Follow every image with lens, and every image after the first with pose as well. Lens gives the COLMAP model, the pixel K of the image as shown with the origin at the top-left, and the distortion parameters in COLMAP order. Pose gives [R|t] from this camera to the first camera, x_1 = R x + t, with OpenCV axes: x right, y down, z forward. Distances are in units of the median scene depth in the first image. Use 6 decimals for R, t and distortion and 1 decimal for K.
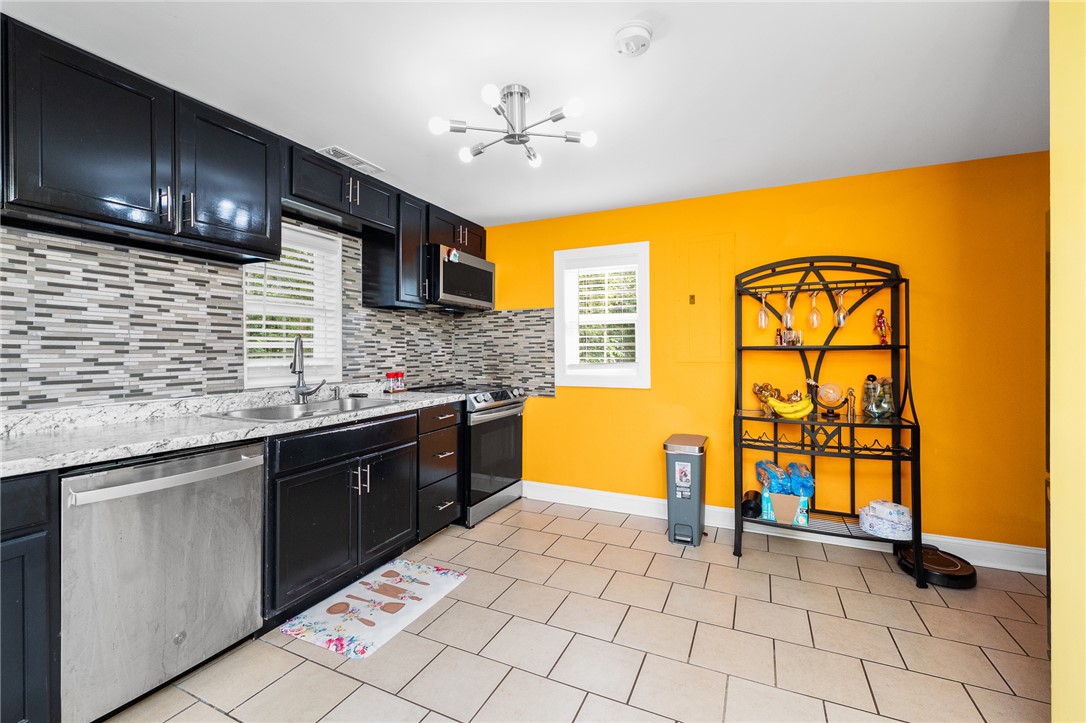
lens RADIAL K [[462.4, 0, 541.4], [0, 462.4, 352.6], [0, 0, 1]] dist [0.000754, 0.000035]
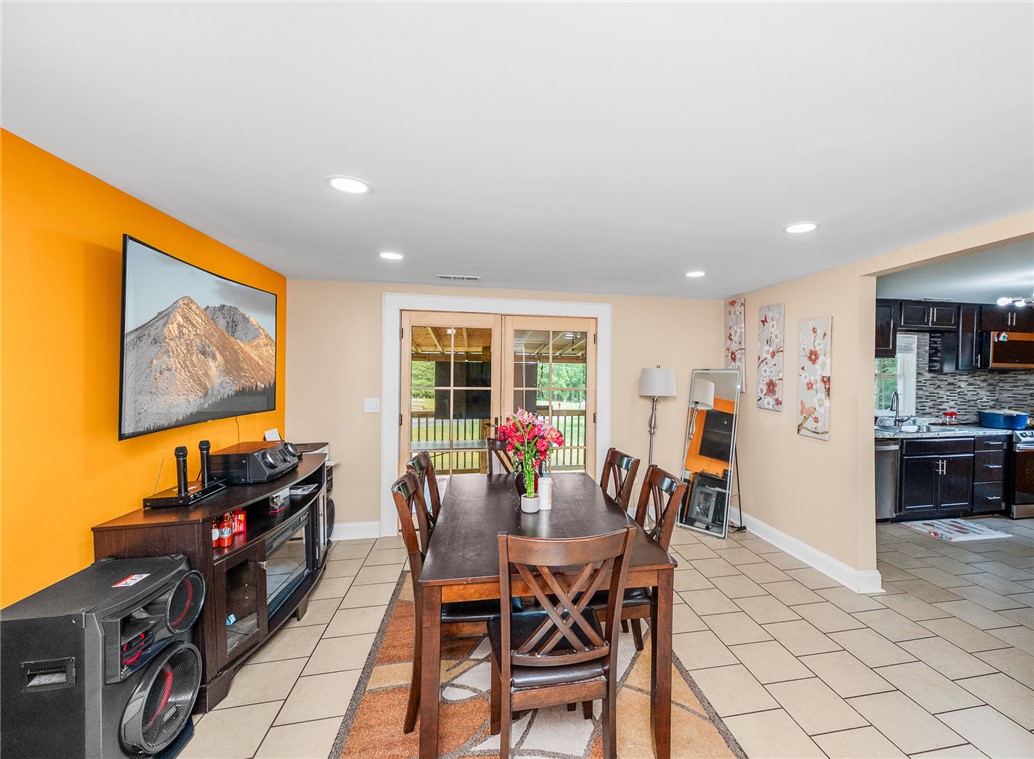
lens RADIAL K [[493.1, 0, 519.4], [0, 493.1, 374.1], [0, 0, 1]] dist [0.001545, 0.000608]
pose [[0.606014, 0.018379, -0.795242, 0.139256], [-0.015746, 0.999814, 0.011108, -0.086231], [0.795298, 0.005790, 0.606190, -1.243373]]
